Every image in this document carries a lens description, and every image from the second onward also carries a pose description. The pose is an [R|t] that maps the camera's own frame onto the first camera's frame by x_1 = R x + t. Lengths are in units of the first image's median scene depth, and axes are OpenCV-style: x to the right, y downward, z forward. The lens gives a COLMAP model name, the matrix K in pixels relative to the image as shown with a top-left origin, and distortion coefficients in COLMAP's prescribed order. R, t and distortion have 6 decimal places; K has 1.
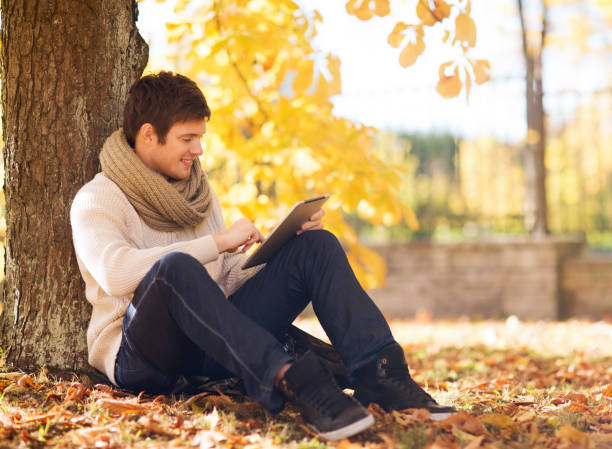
lens RADIAL K [[2140.9, 0, 305.2], [0, 2140.9, 227.7], [0, 0, 1]] dist [0.012413, 0.000000]
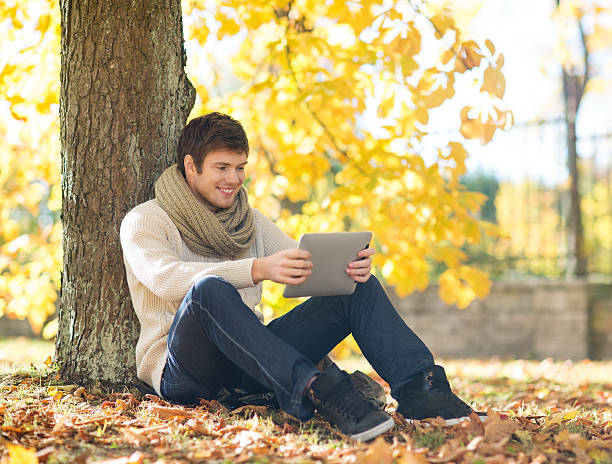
lens RADIAL K [[2266.5, 0, 308.9], [0, 2266.5, 225.4], [0, 0, 1]] dist [0.146056, 0.000000]
pose [[0.999825, 0.011586, -0.014681, 0.002573], [-0.011920, 0.999667, -0.022902, 0.010840], [0.014411, 0.023073, 0.999630, -0.160105]]
